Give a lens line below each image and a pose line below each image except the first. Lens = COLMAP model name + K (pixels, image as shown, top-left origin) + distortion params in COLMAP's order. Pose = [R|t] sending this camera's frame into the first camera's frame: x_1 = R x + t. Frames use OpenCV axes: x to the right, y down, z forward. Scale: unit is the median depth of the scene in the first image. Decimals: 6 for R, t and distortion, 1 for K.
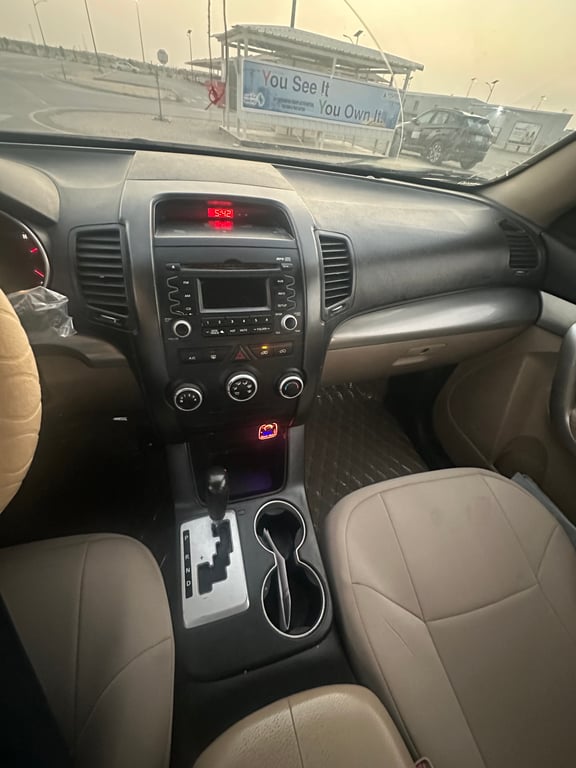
lens RADIAL K [[310.2, 0, 288.9], [0, 310.2, 384.0], [0, 0, 1]] dist [-0.006343, 0.000426]
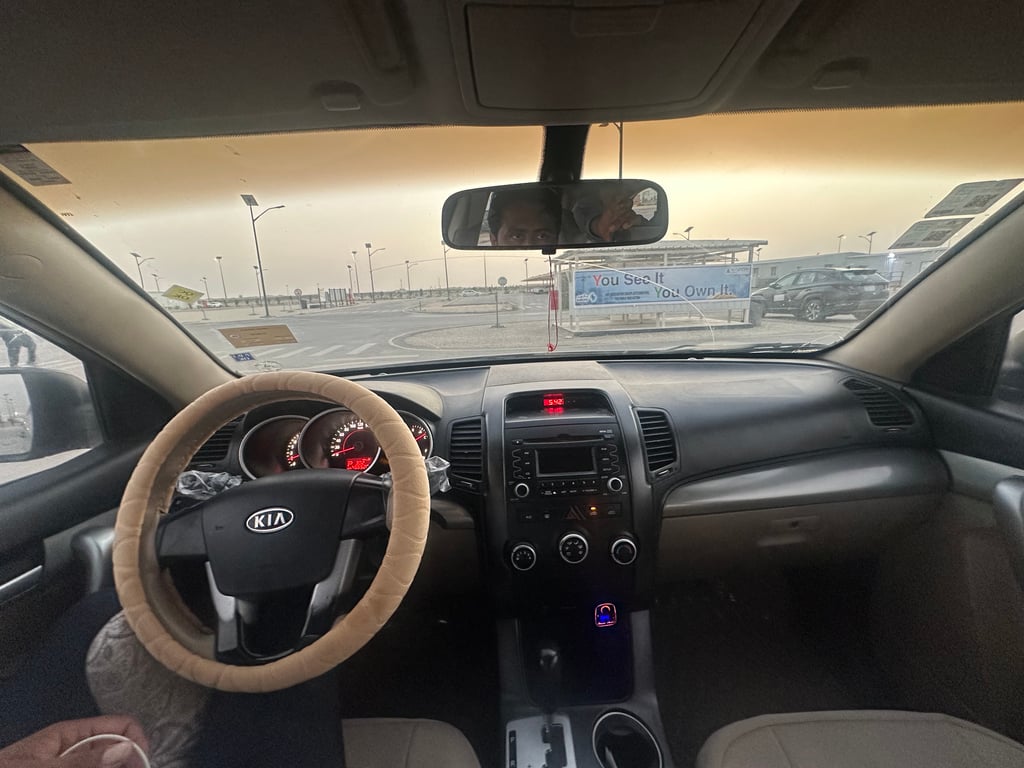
lens RADIAL K [[413.5, 0, 511.1], [0, 413.5, 385.9], [0, 0, 1]] dist [-0.006343, 0.000426]
pose [[0.953233, -0.103239, -0.284057, 0.077607], [-0.056524, 0.862374, -0.503106, 0.195740], [0.296903, 0.495633, 0.816208, -0.361655]]
